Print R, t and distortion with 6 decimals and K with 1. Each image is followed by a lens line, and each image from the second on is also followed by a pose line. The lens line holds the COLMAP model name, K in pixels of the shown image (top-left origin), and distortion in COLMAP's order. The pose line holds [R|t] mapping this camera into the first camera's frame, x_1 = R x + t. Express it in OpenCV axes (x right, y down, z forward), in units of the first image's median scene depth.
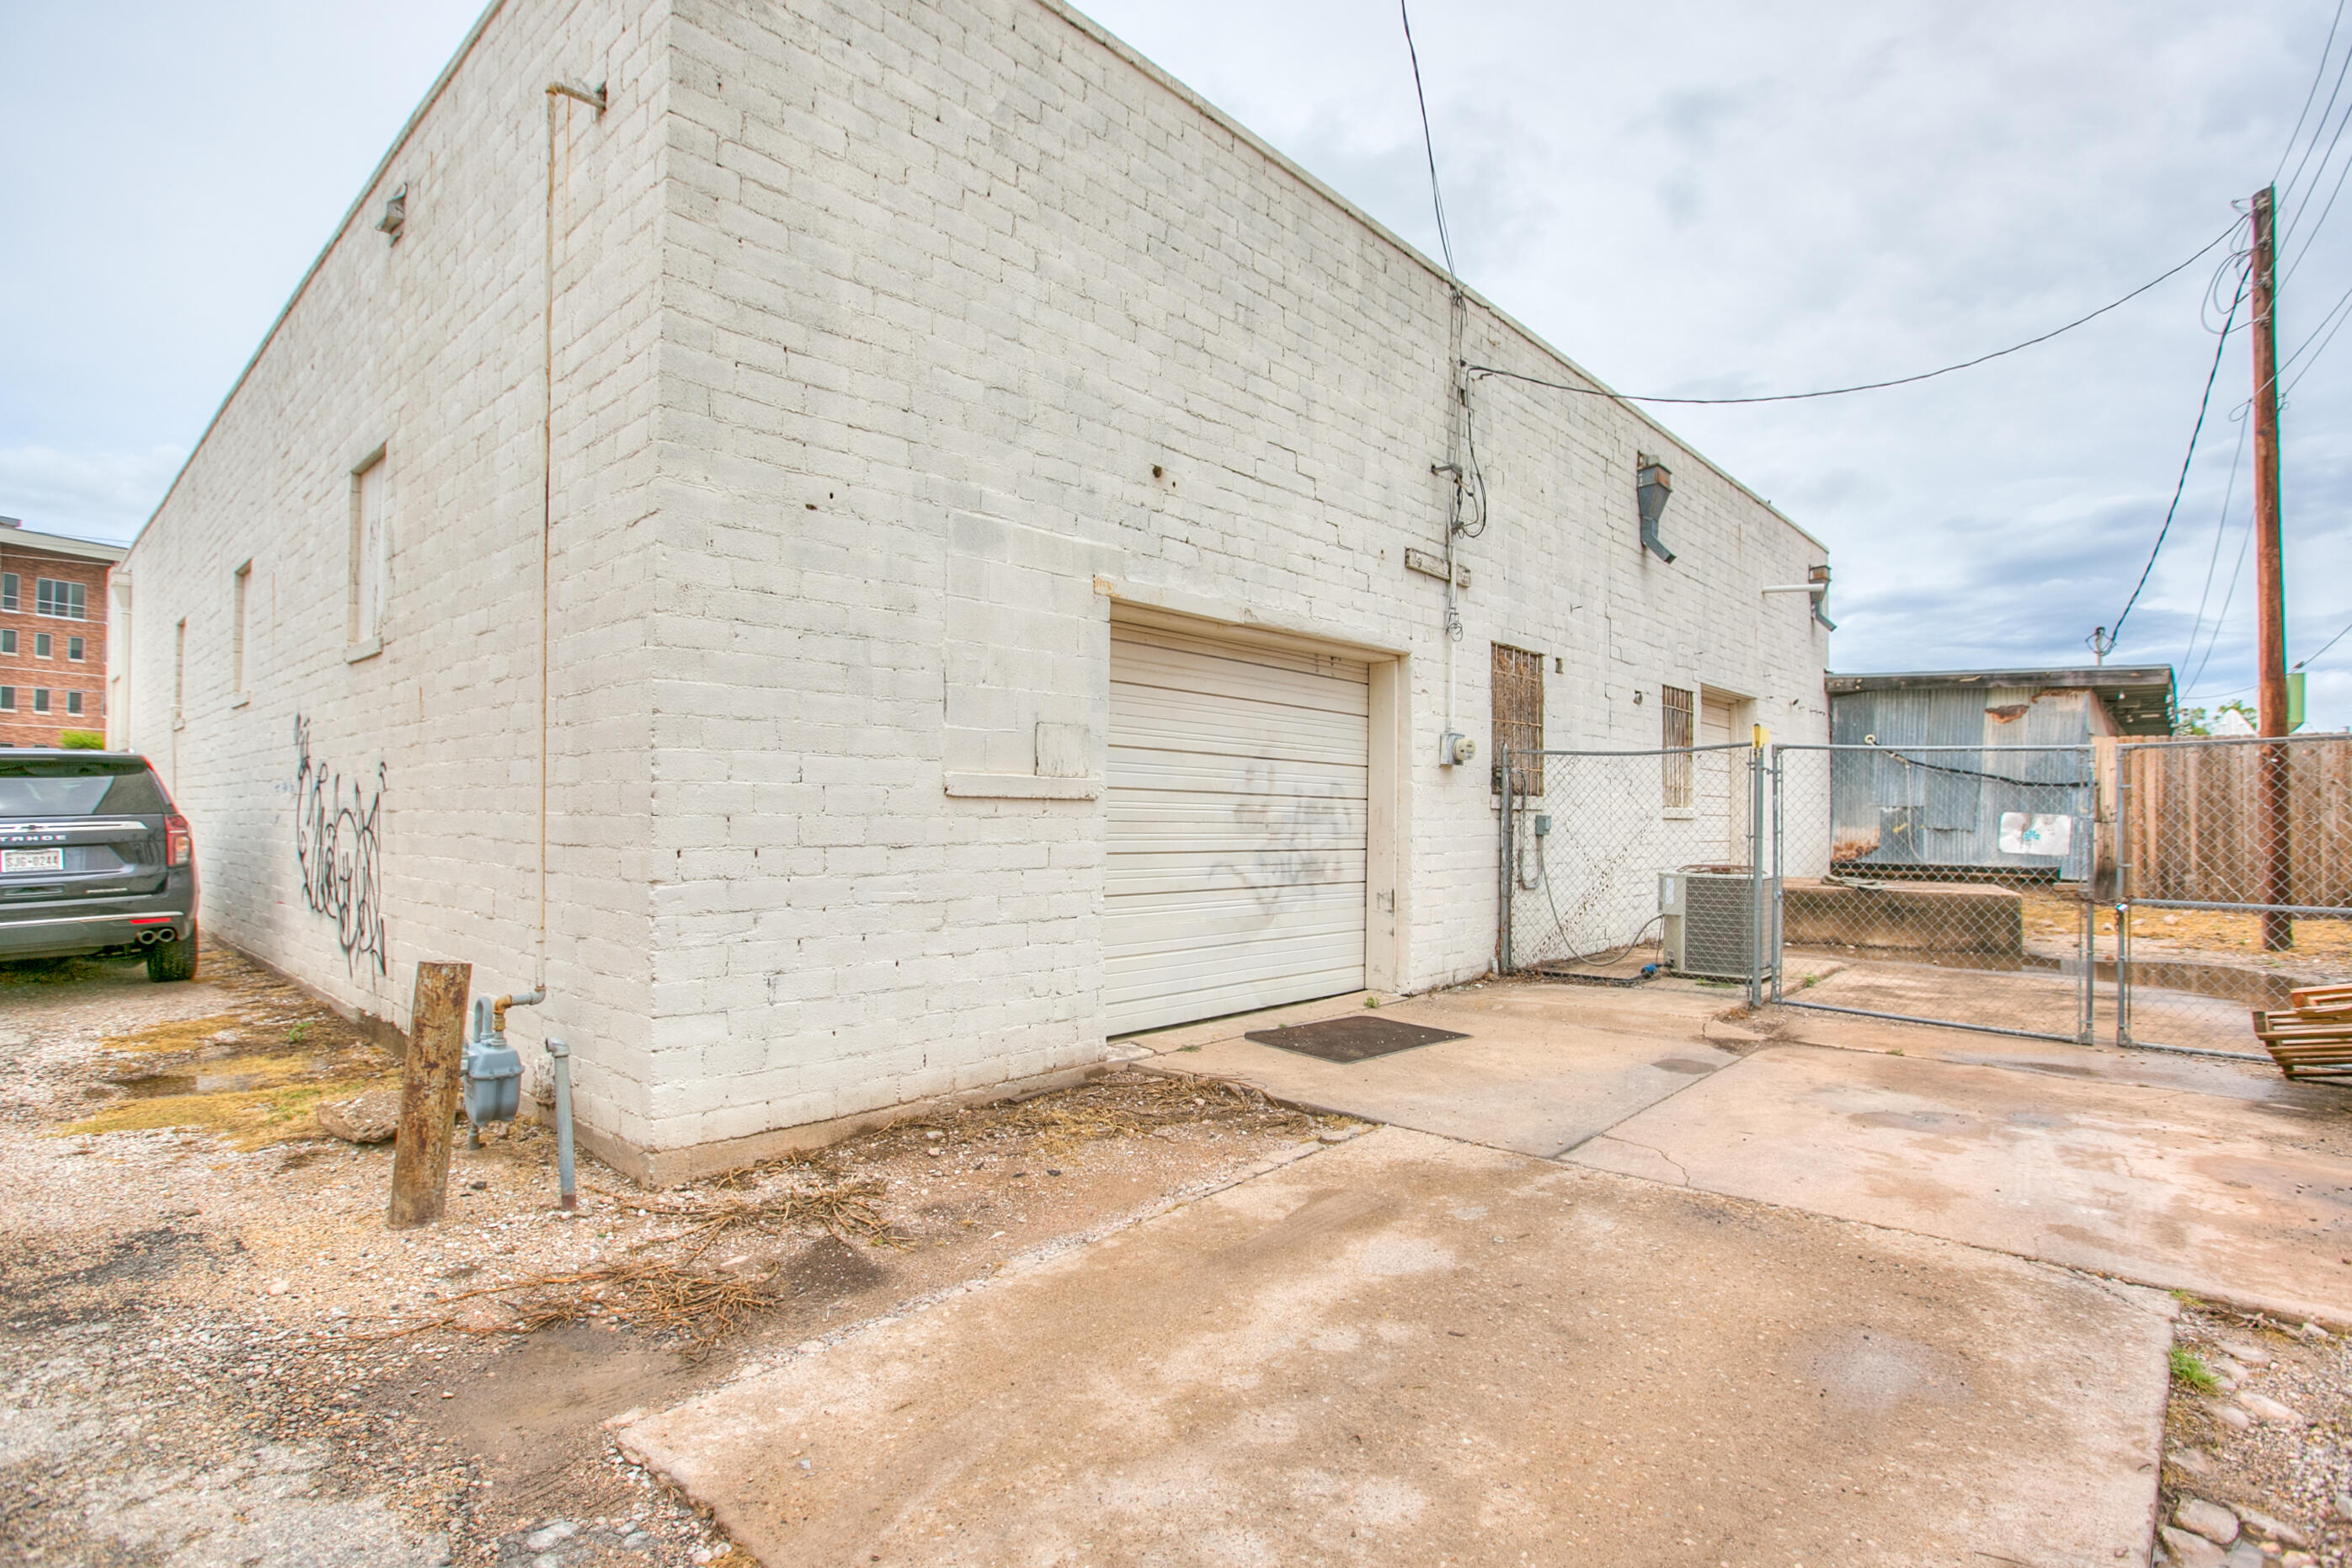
lens RADIAL K [[1143.8, 0, 1179.1], [0, 1143.8, 794.9], [0, 0, 1]] dist [-0.036981, 0.012542]
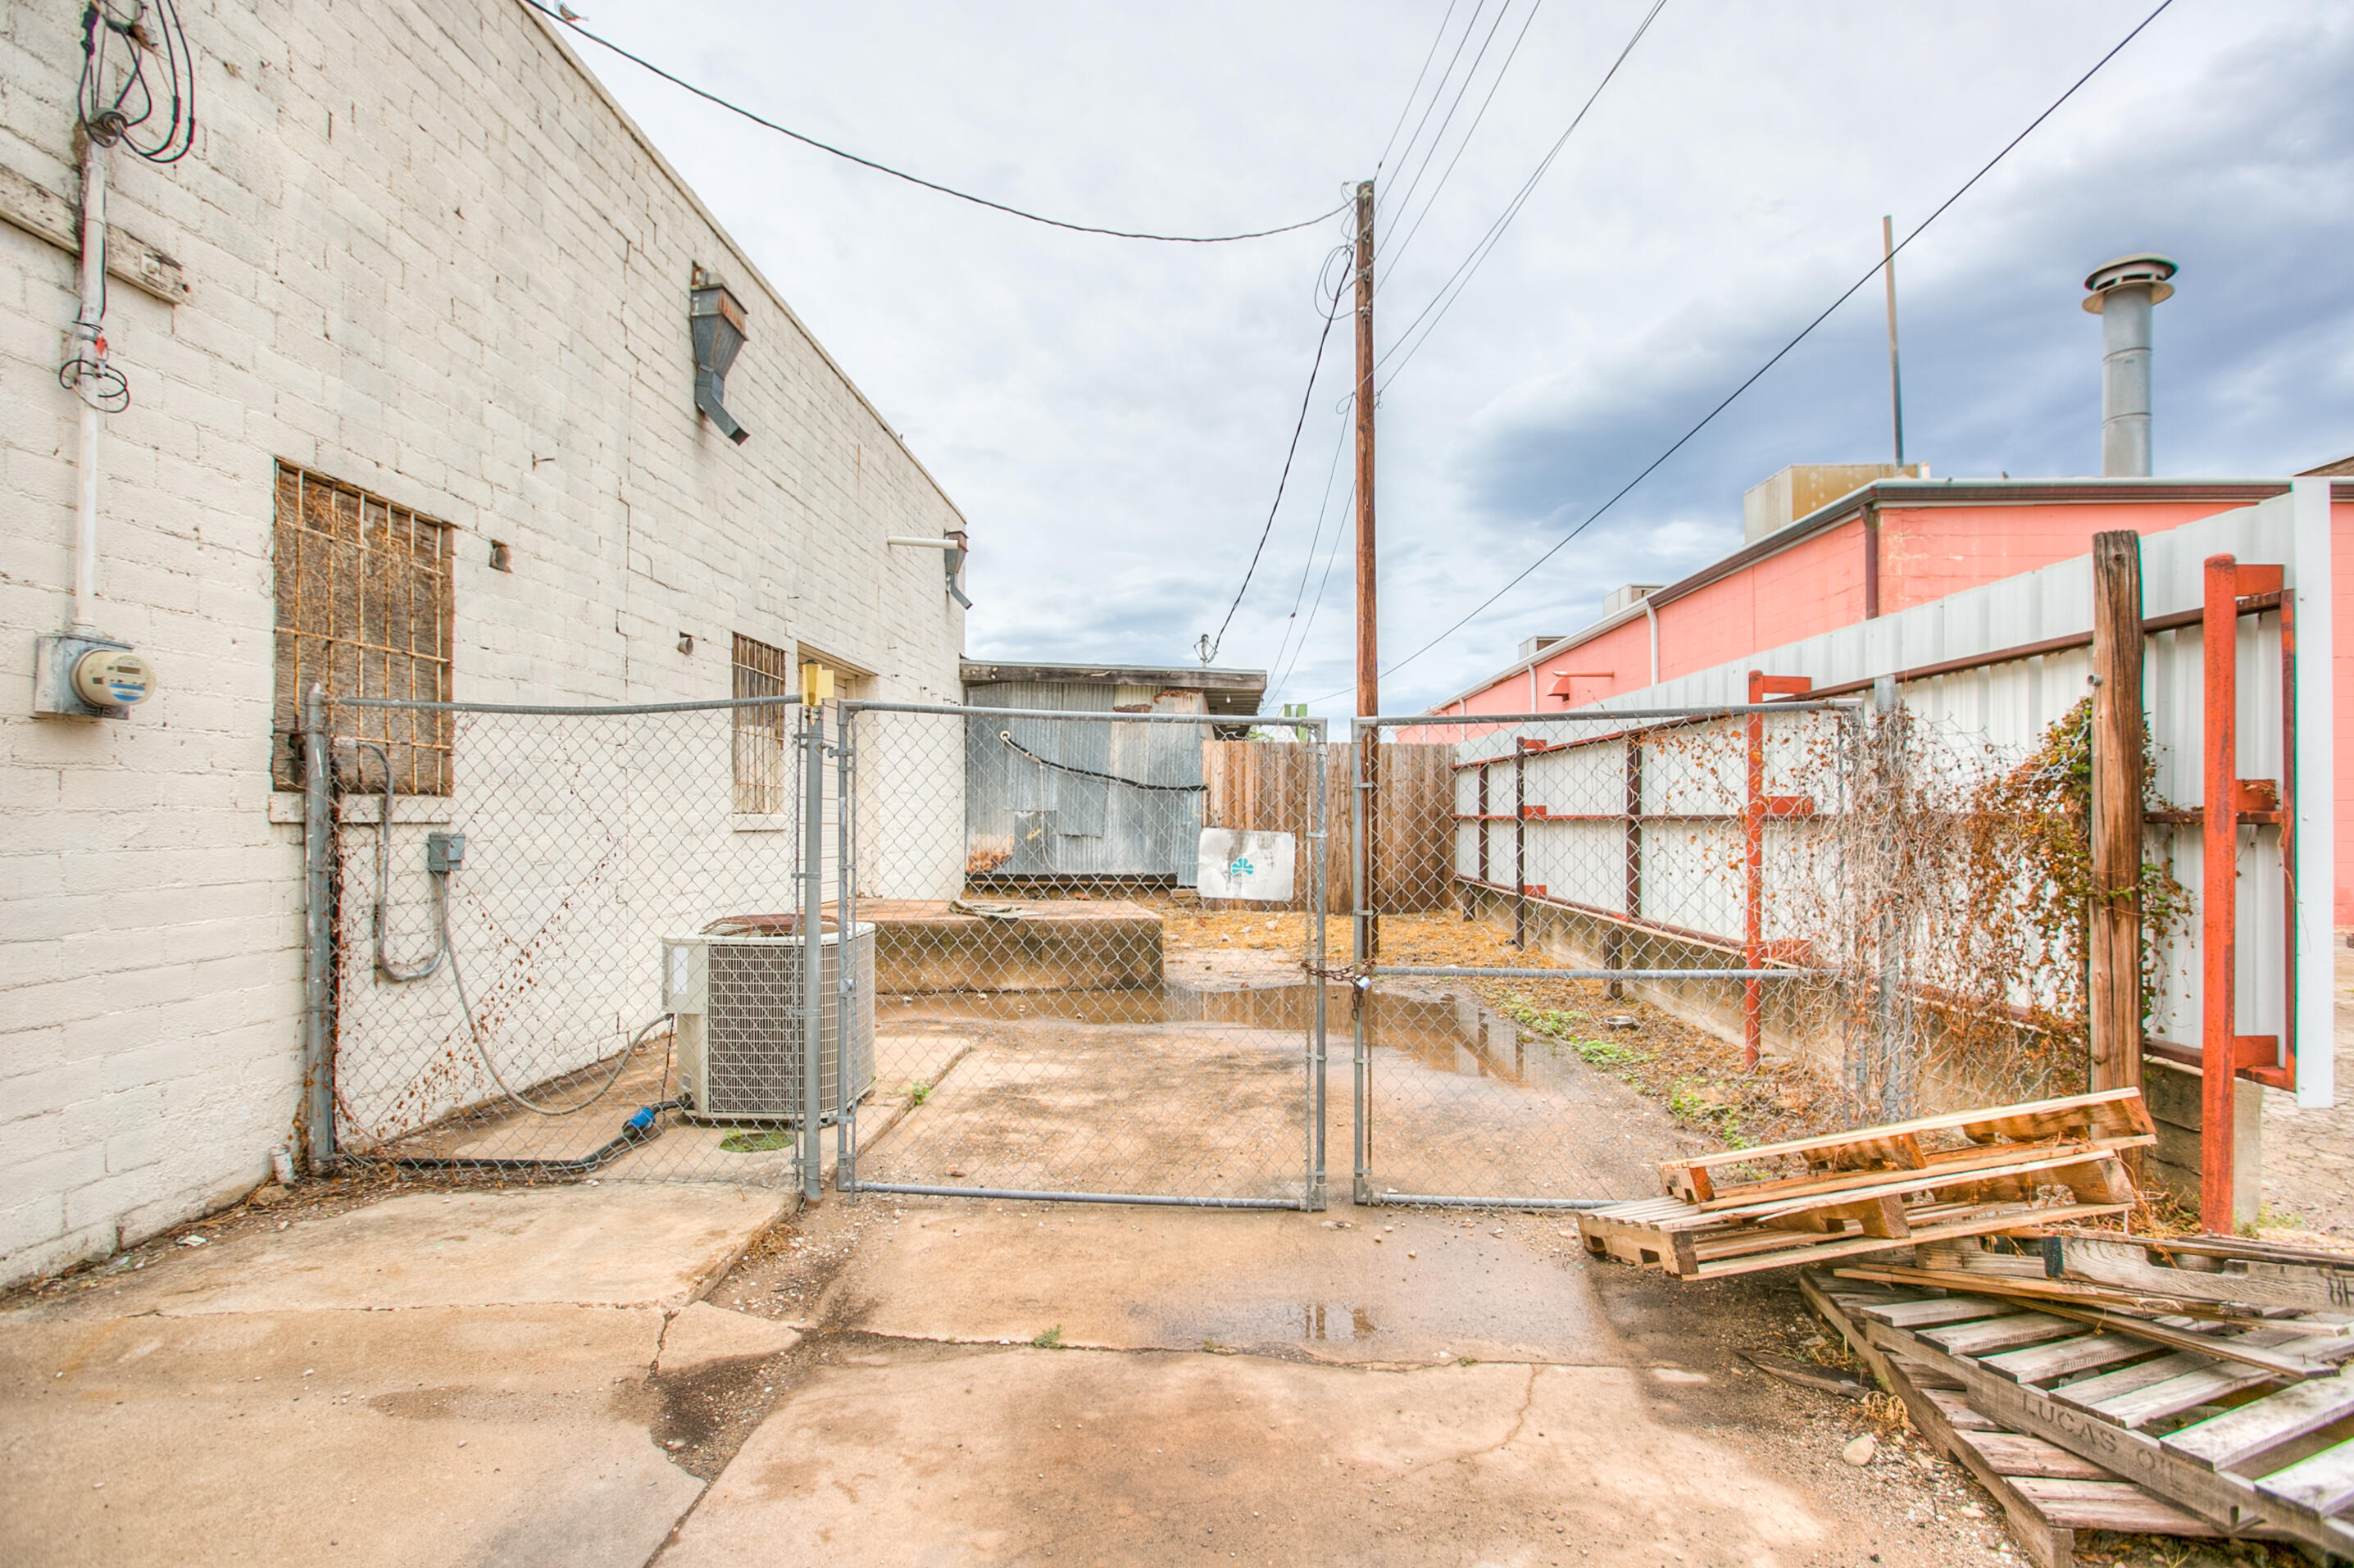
lens RADIAL K [[1144.7, 0, 1180.1], [0, 1144.7, 794.9], [0, 0, 1]] dist [-0.036981, 0.012542]
pose [[0.765471, 0.006285, 0.643439, 0.205328], [-0.005048, 0.999980, -0.003762, 0.000454], [-0.643450, -0.000368, 0.765488, 0.330935]]
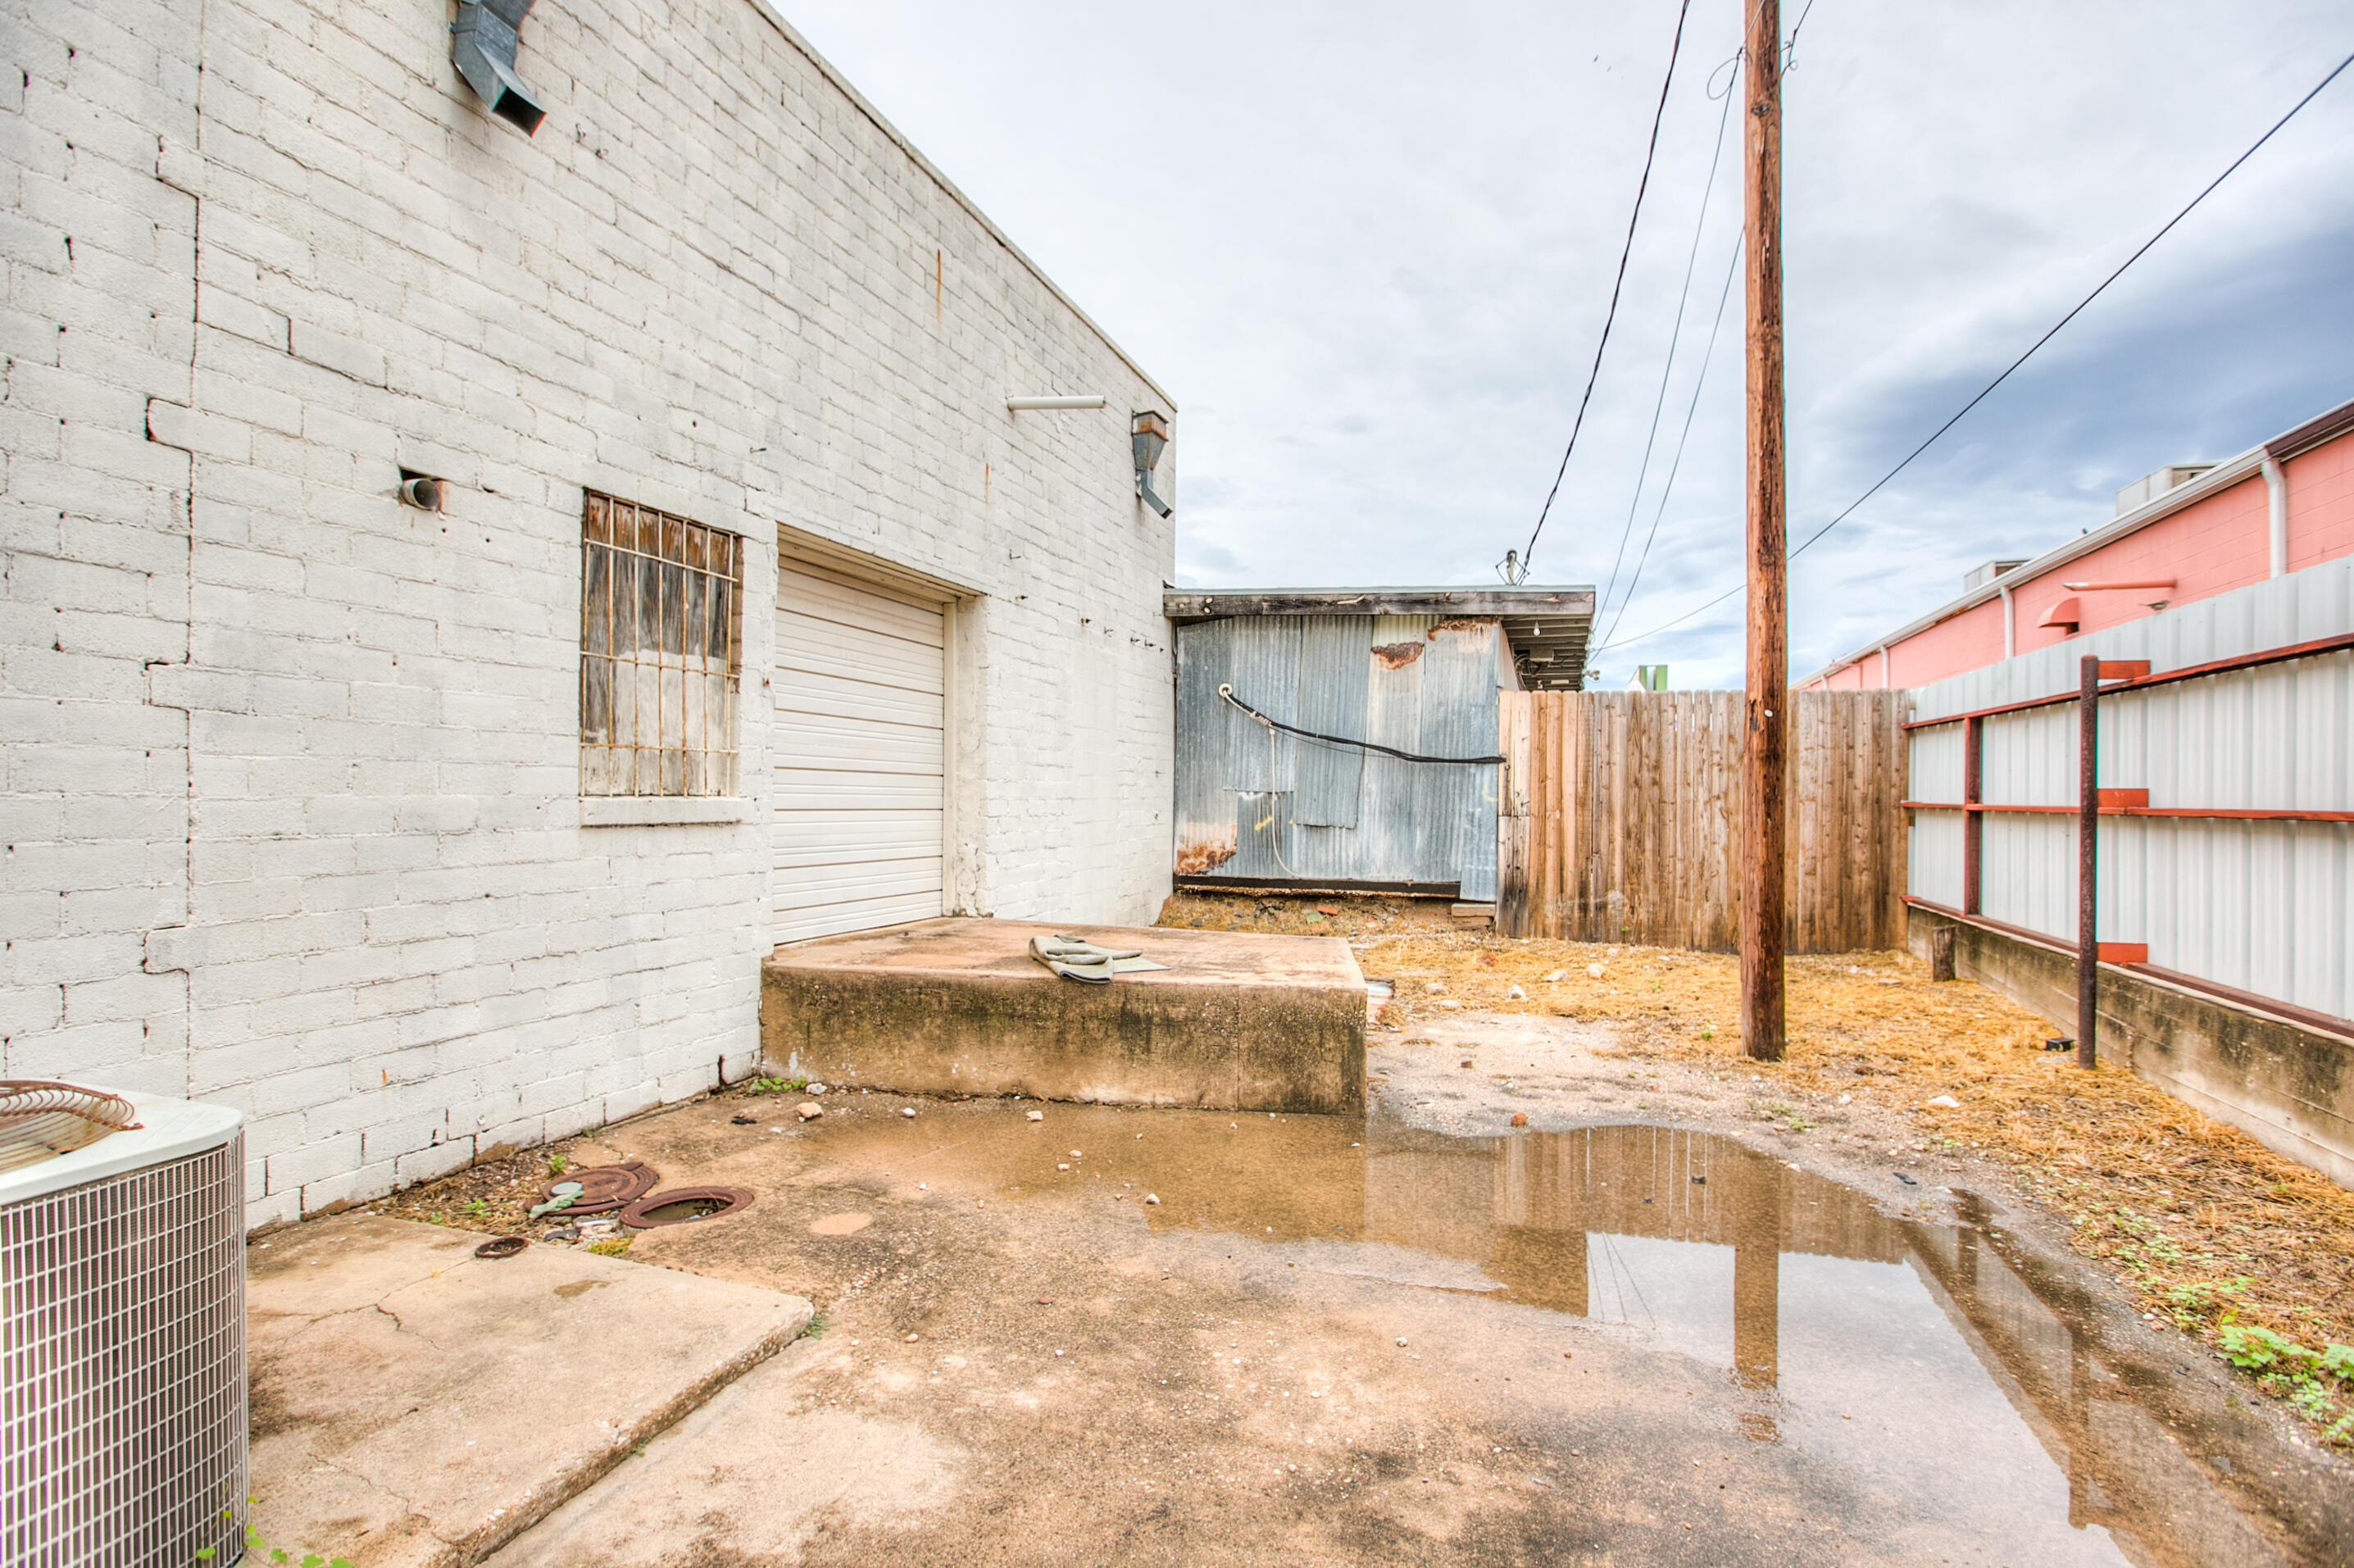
lens RADIAL K [[1162.1, 0, 1160.6], [0, 1162.1, 790.9], [0, 0, 1]] dist [-0.054974, 0.028446]
pose [[0.923946, 0.001062, 0.382521, 0.478991], [-0.006632, 0.999890, 0.013244, 0.001810], [-0.382465, -0.014774, 0.923852, 0.580154]]
